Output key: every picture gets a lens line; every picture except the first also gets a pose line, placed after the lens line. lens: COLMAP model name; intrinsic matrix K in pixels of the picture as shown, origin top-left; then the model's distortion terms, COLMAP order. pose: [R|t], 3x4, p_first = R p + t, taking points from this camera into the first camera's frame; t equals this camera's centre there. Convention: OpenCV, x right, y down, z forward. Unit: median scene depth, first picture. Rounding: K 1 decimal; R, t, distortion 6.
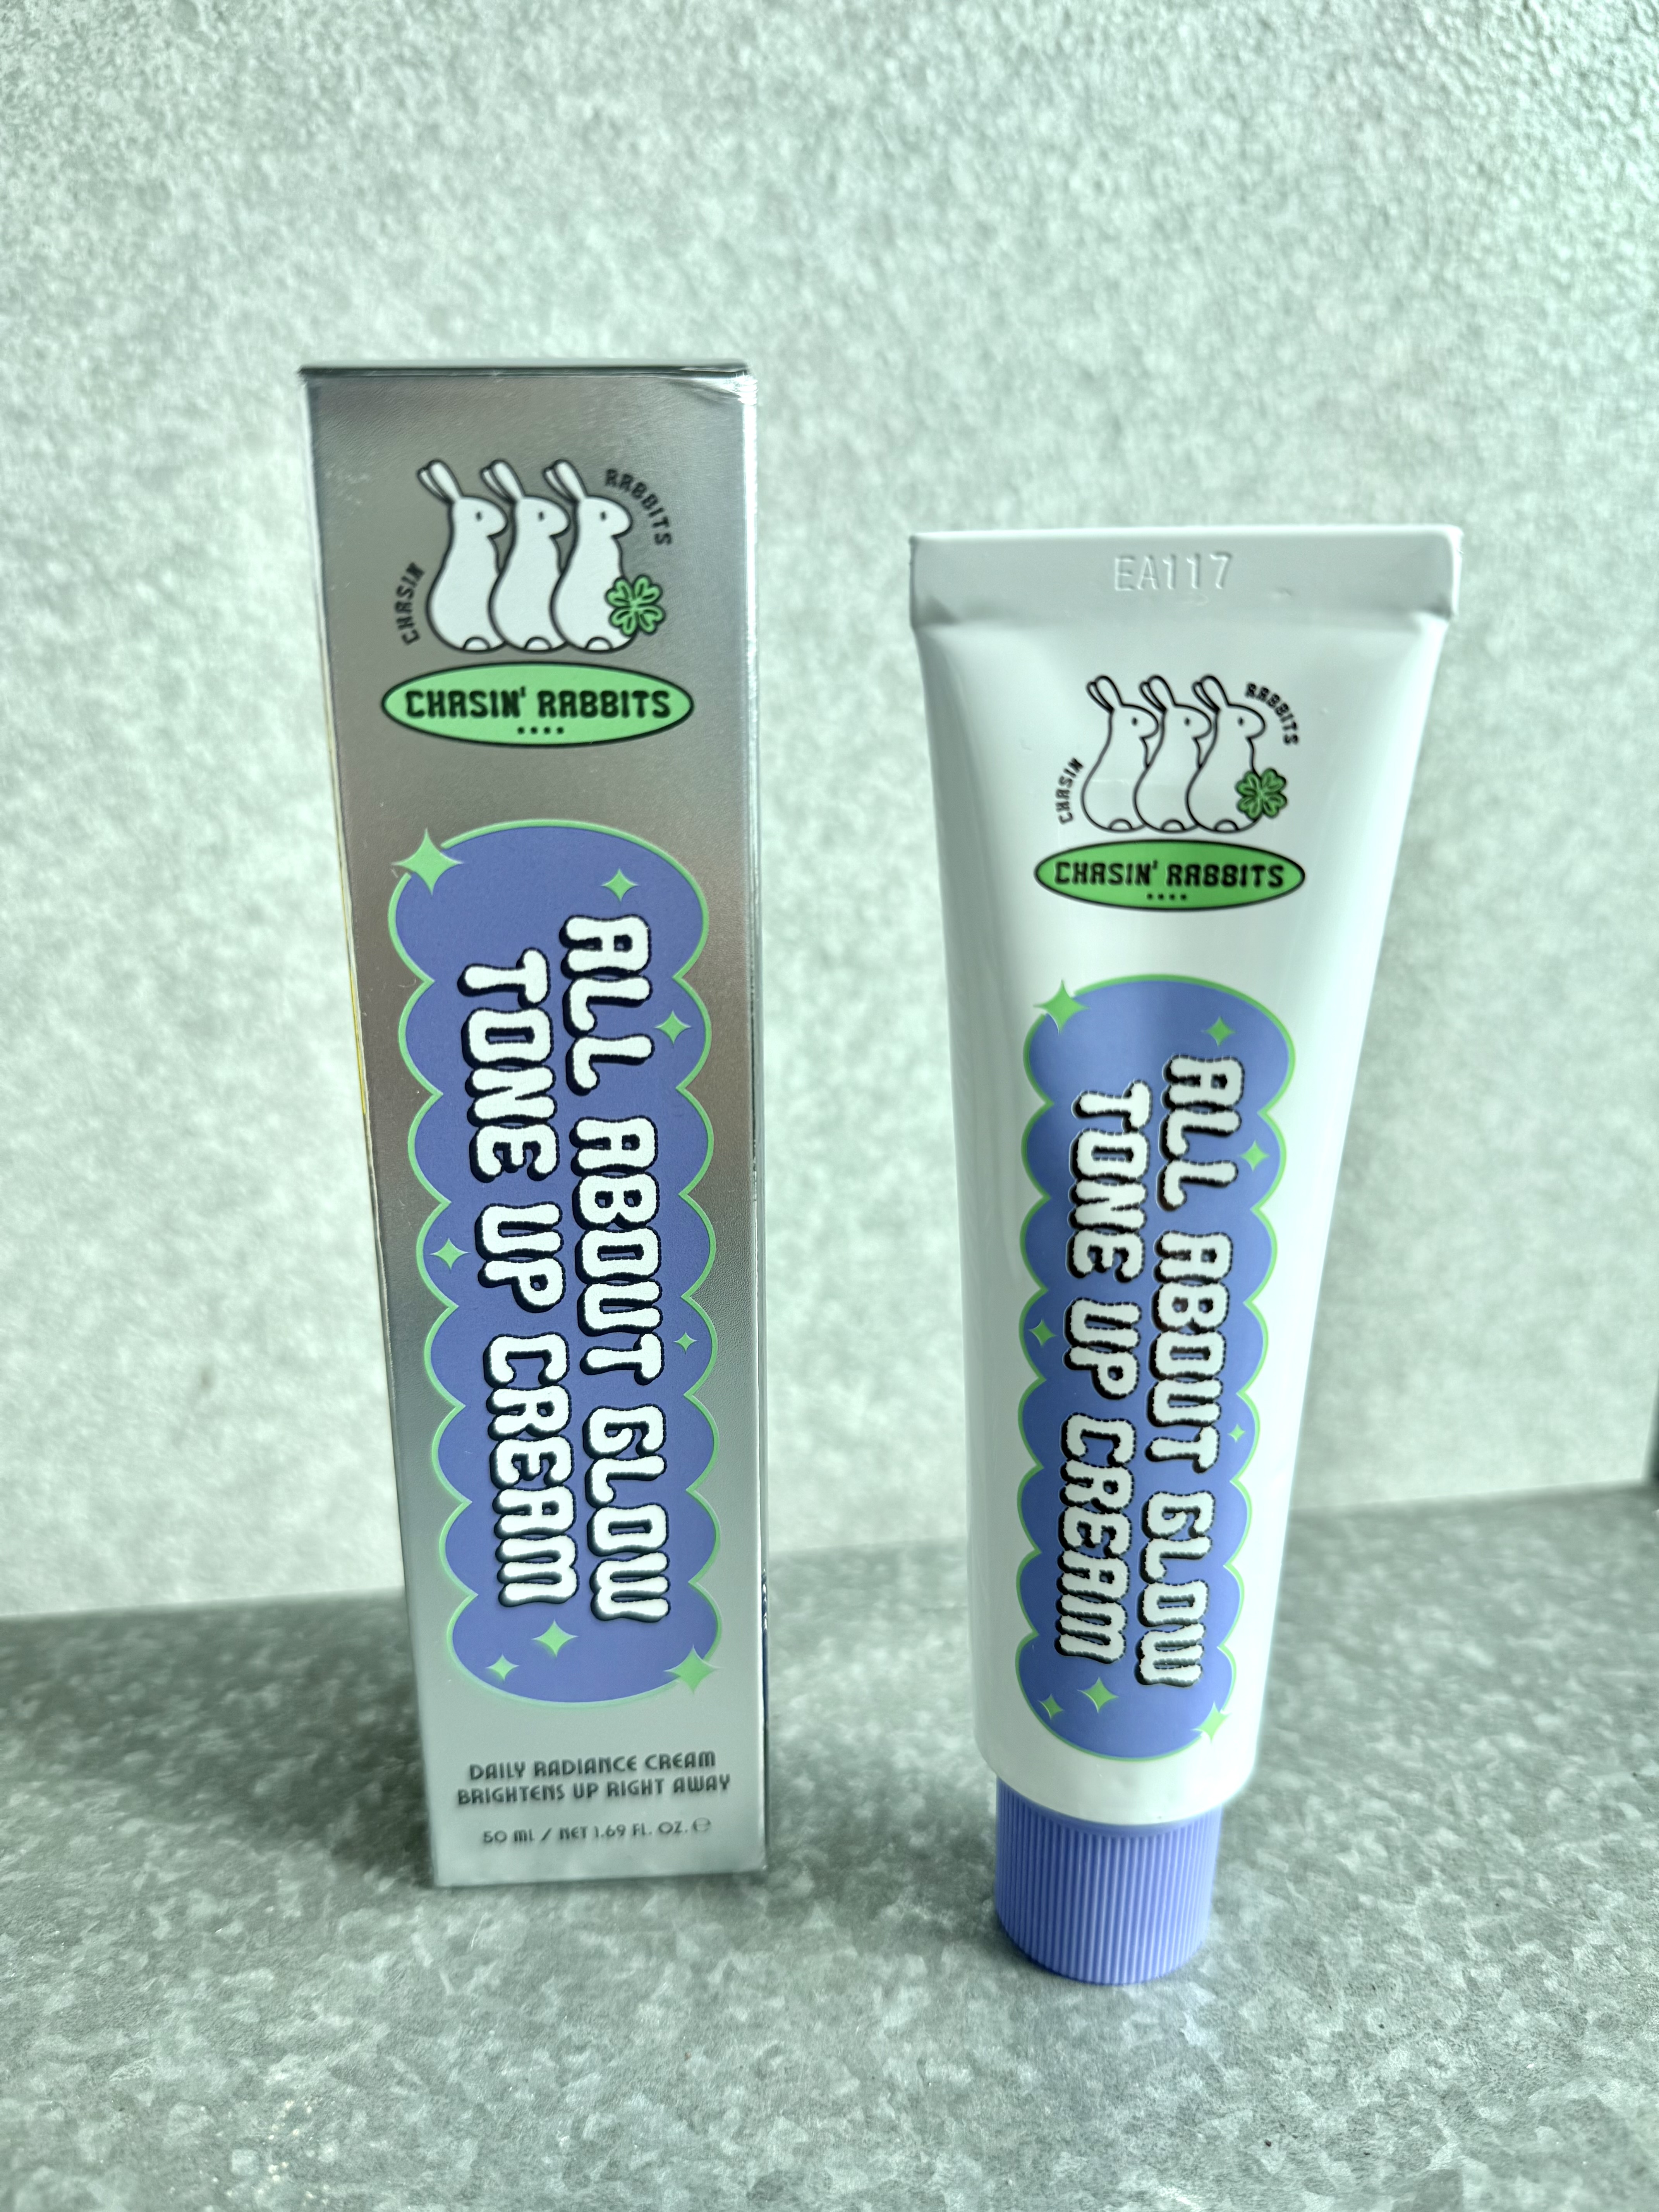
lens RADIAL K [[1696.7, 0, 821.1], [0, 1696.7, 1101.6], [0, 0, 1]] dist [-0.062126, 0.015193]
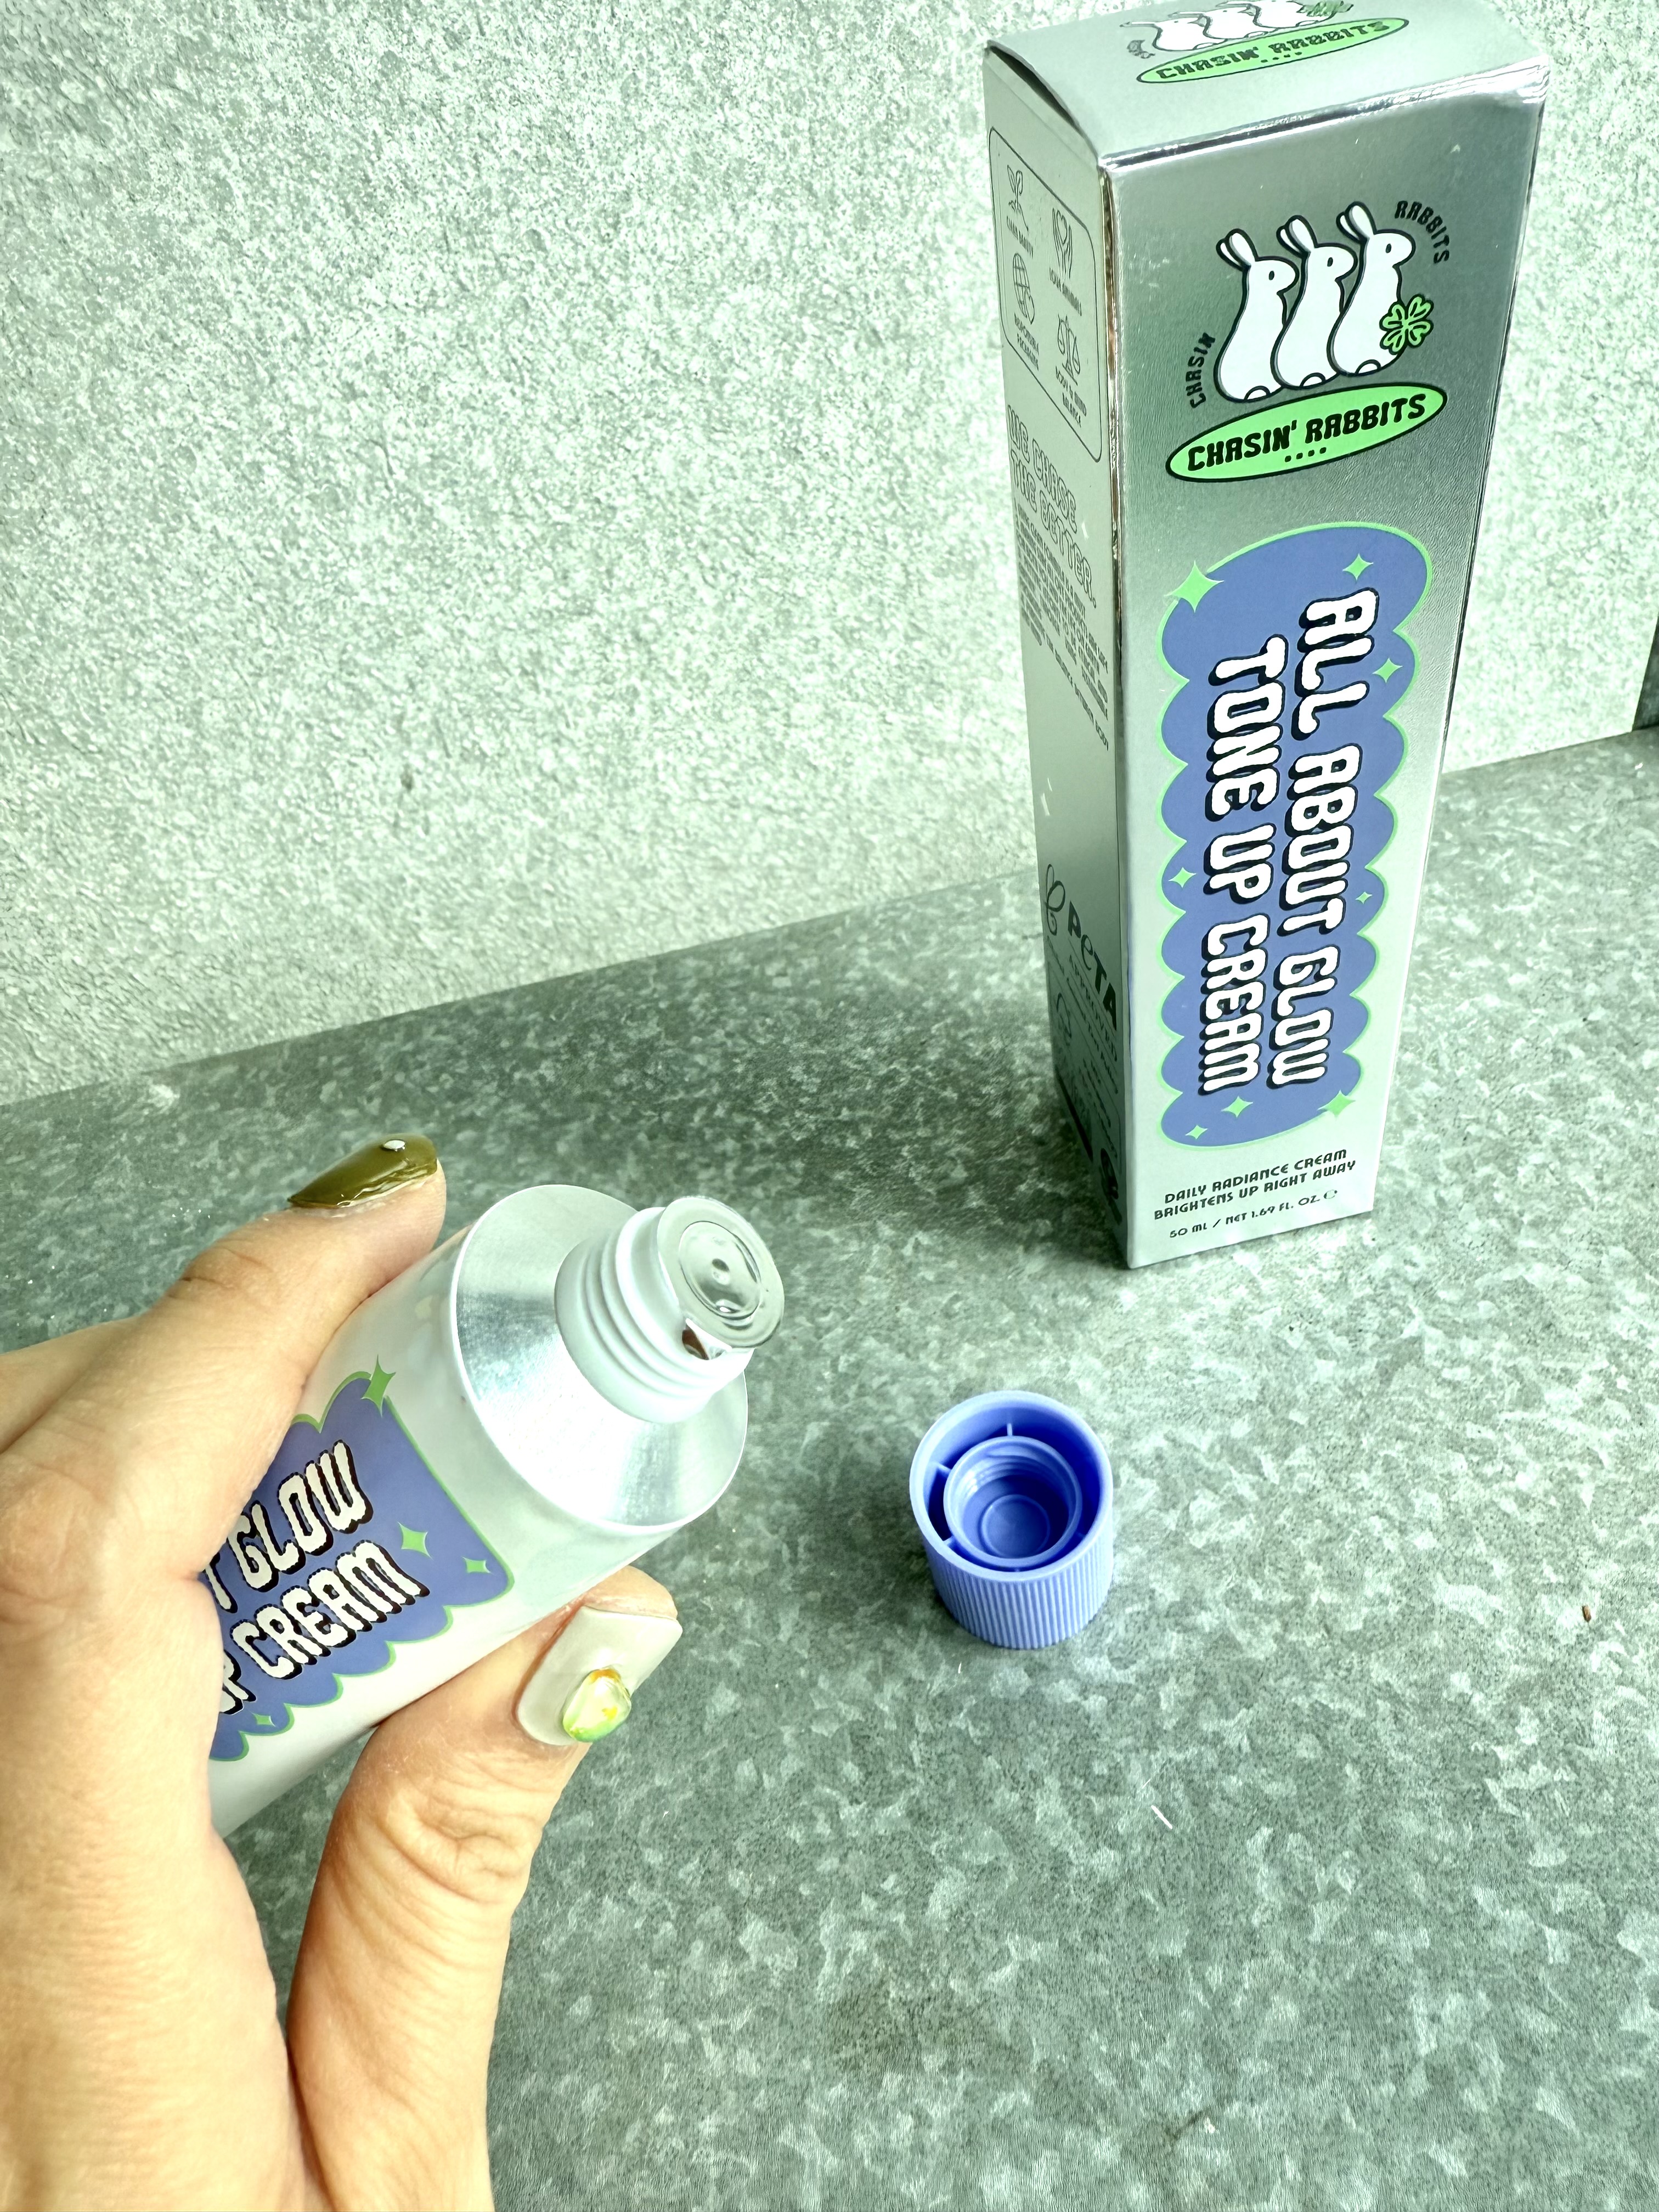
lens RADIAL K [[1611.4, 0, 827.9], [0, 1611.4, 951.3], [0, 0, 1]] dist [-0.008199, 0.007646]
pose [[0.989297, -0.123051, -0.078424, 0.006271], [0.144925, 0.891179, 0.429880, -0.211325], [0.016993, -0.436644, 0.899474, -0.098462]]
